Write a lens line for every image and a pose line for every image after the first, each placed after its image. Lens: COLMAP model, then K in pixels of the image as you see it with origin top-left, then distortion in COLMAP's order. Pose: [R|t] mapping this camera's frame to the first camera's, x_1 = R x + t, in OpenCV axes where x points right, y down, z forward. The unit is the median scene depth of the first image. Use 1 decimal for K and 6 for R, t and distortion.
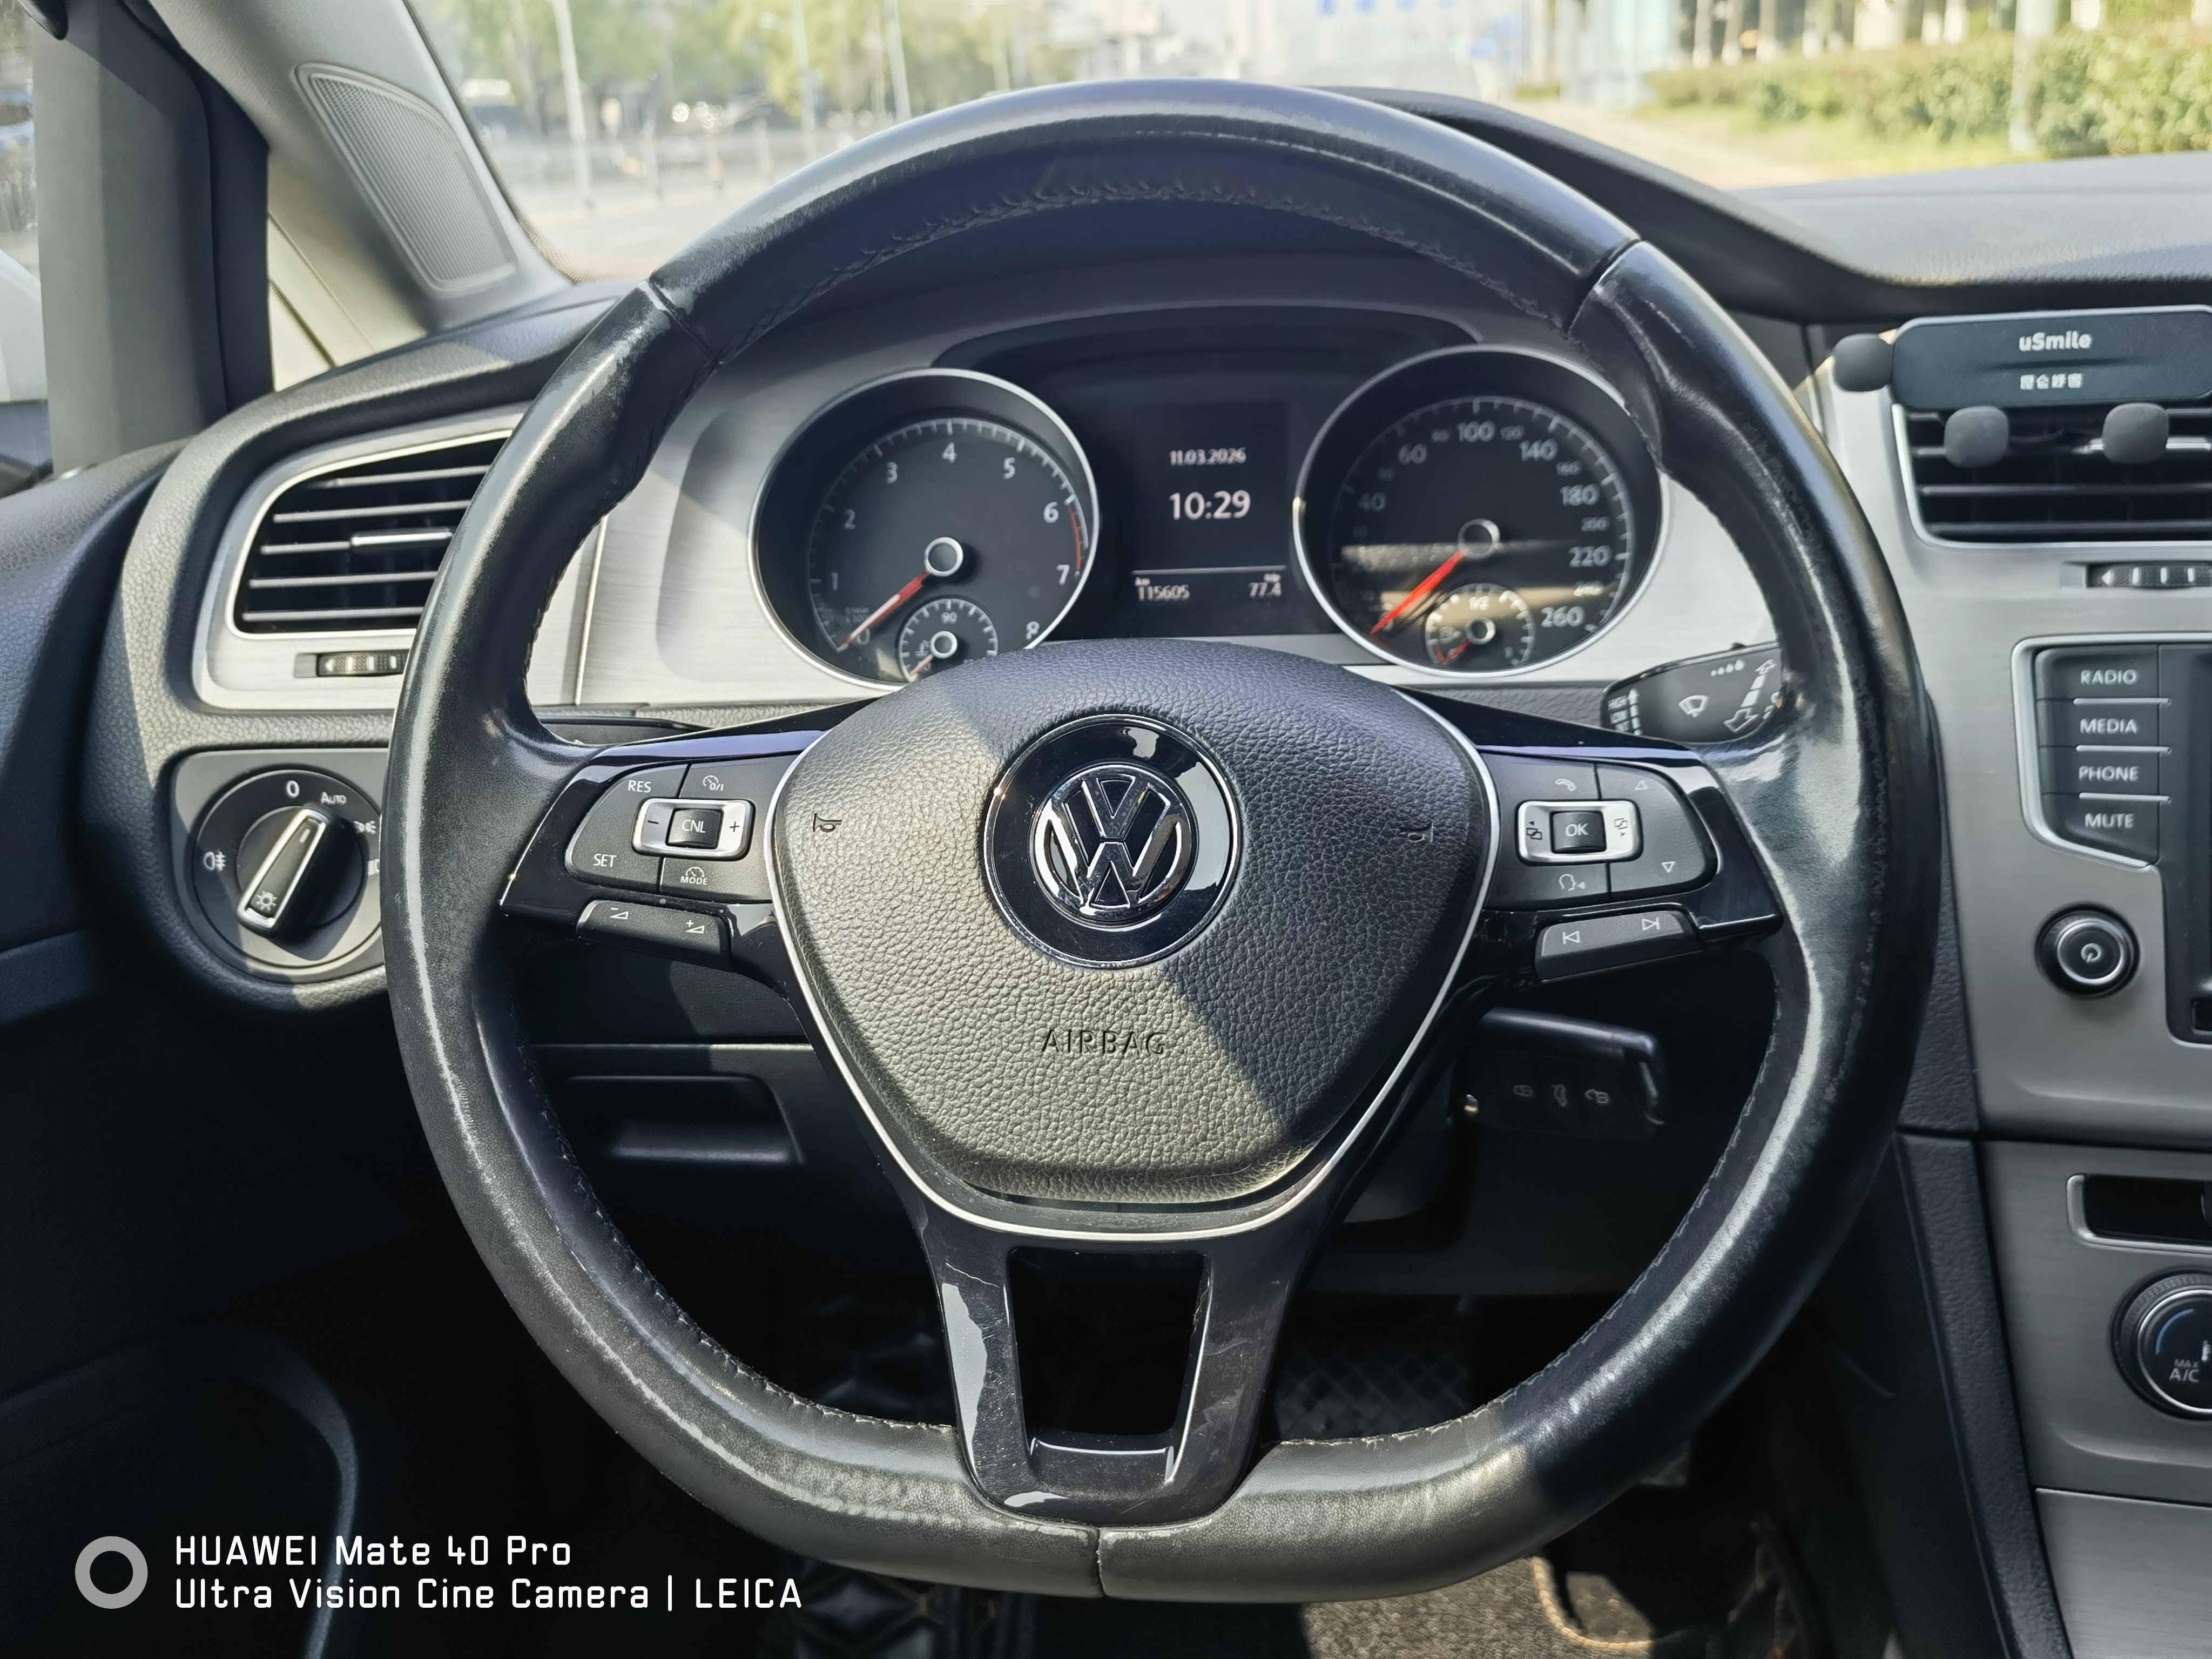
lens RADIAL K [[2109.8, 0, 1106.0], [0, 2109.8, 829.5], [0, 0, 1]] dist [0.121953, -0.181178]
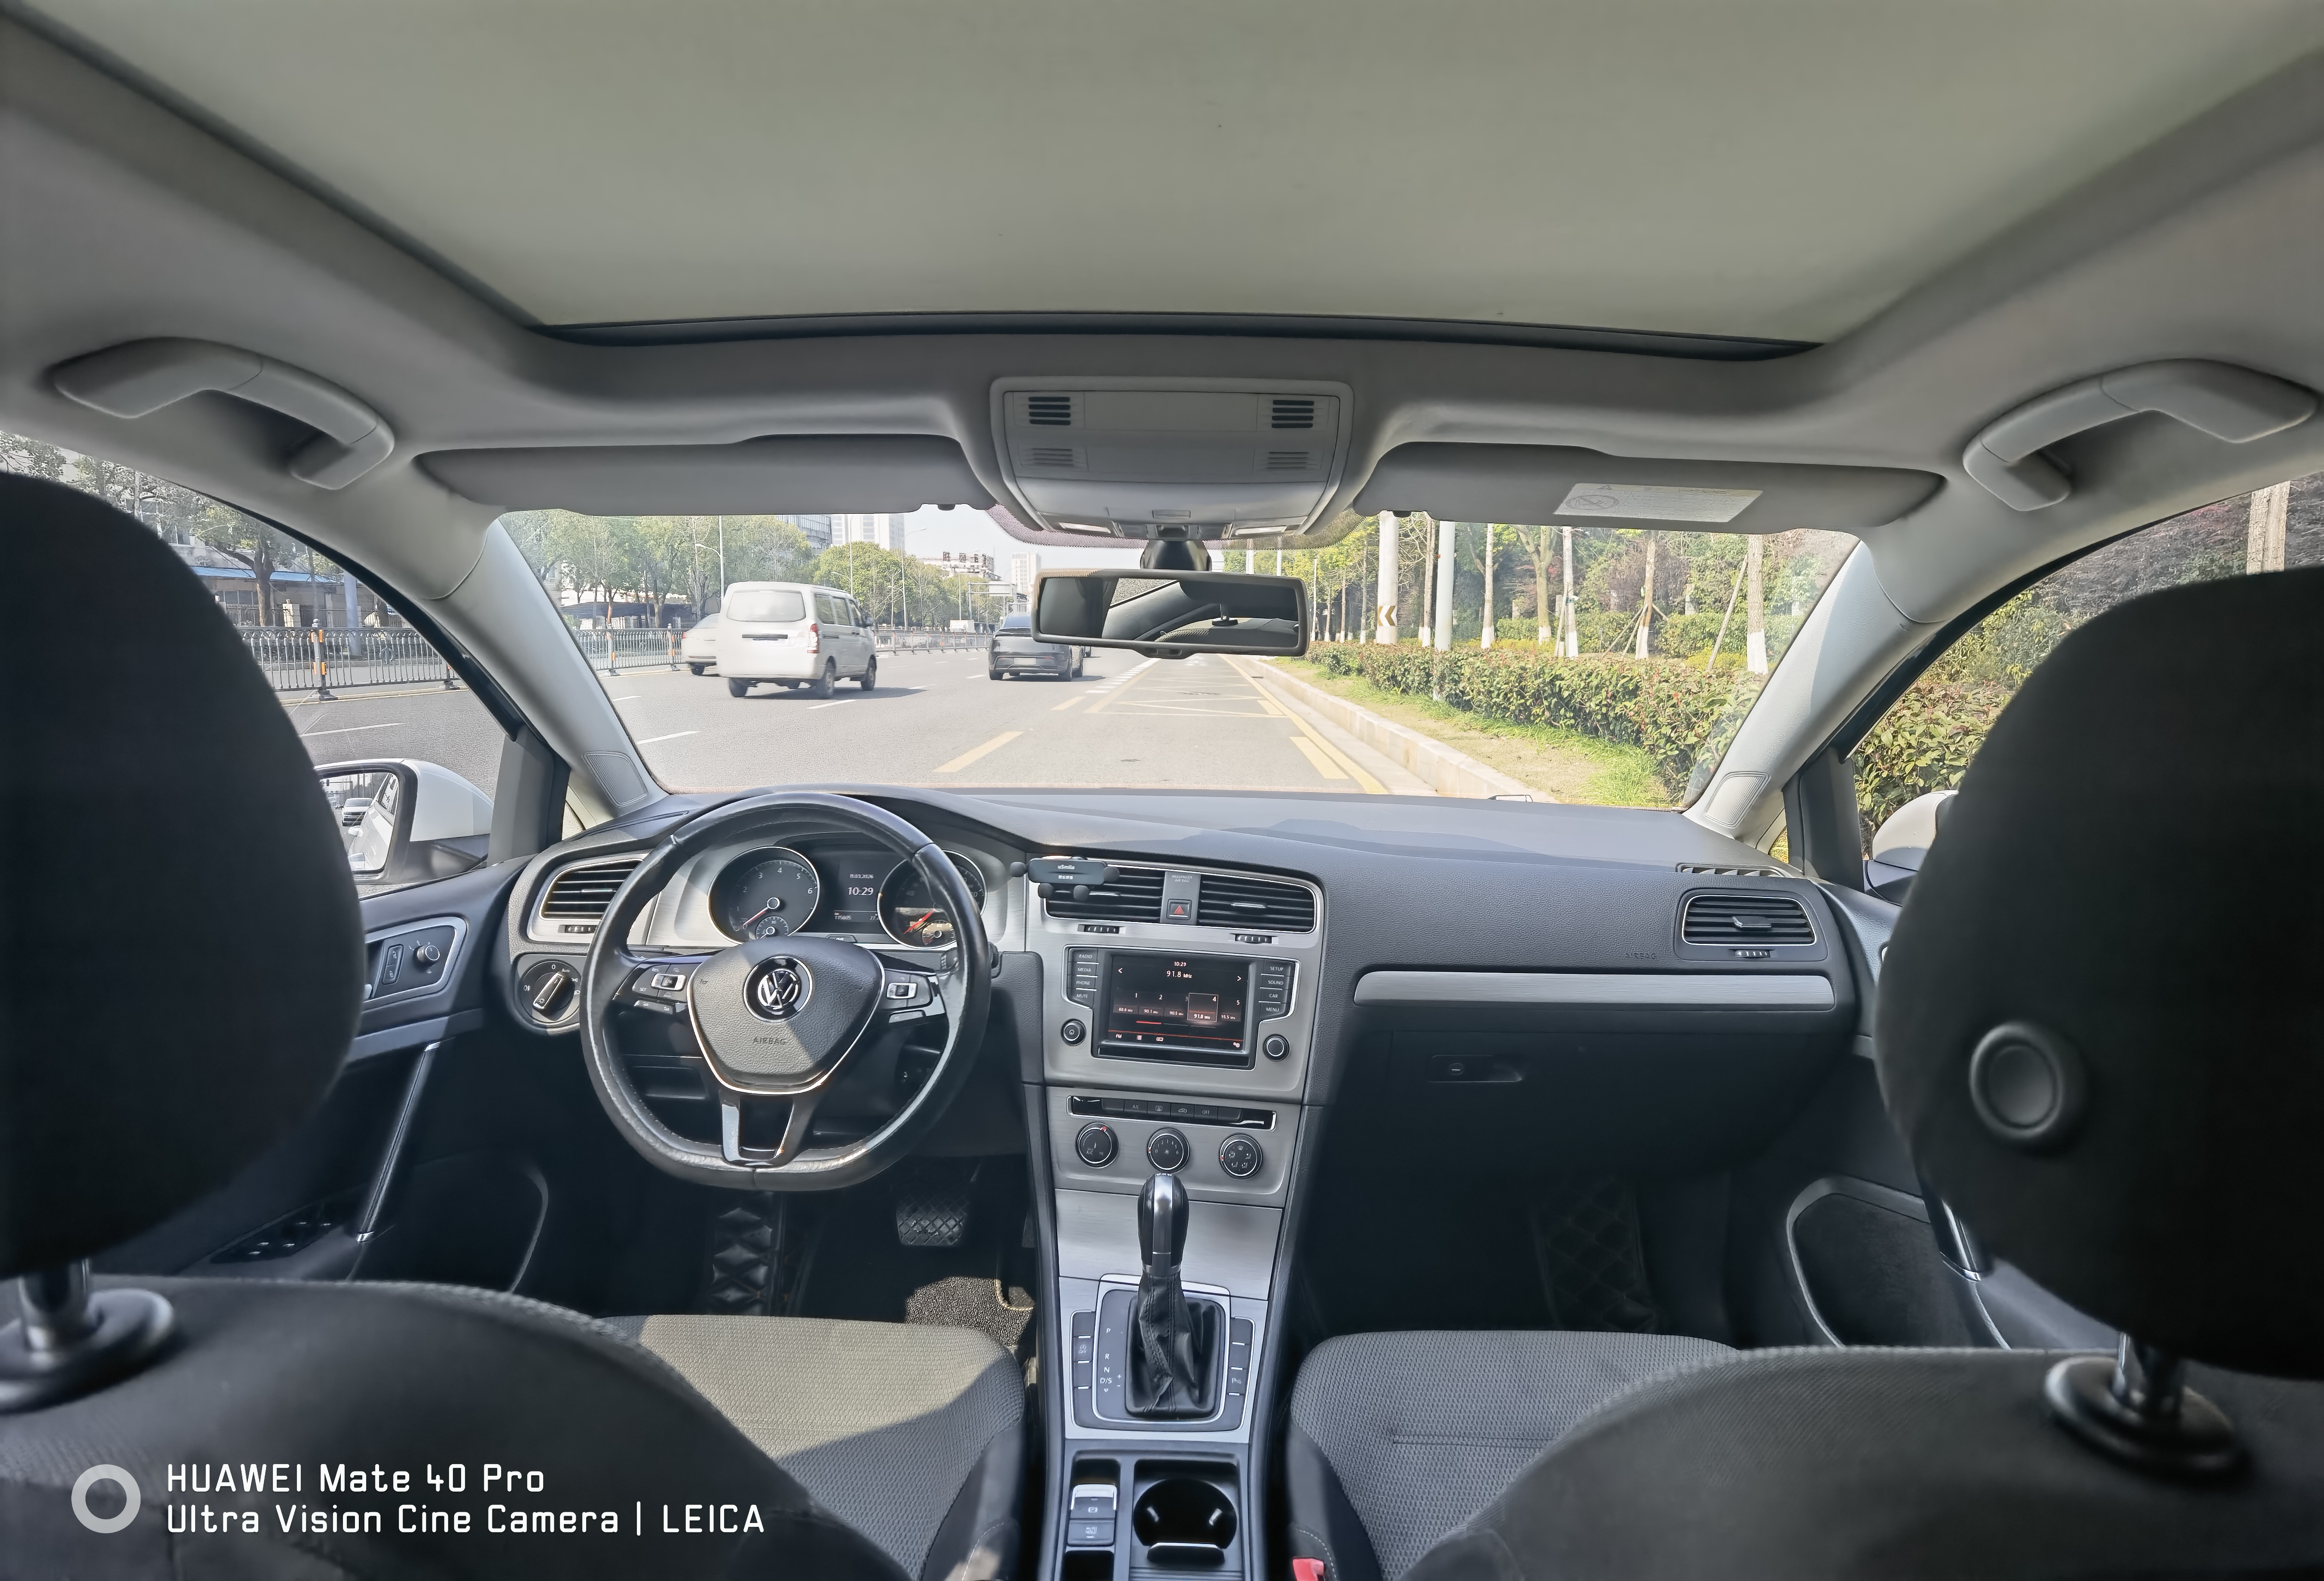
lens RADIAL K [[1210.0, 0, 1171.4], [0, 1210.0, 801.9], [0, 0, 1]] dist [-0.021099, -0.000440]
pose [[0.990387, 0.061133, 0.124083, 0.307903], [-0.037837, 0.982555, -0.182080, 0.032377], [-0.133049, 0.175635, 0.975423, -0.957480]]
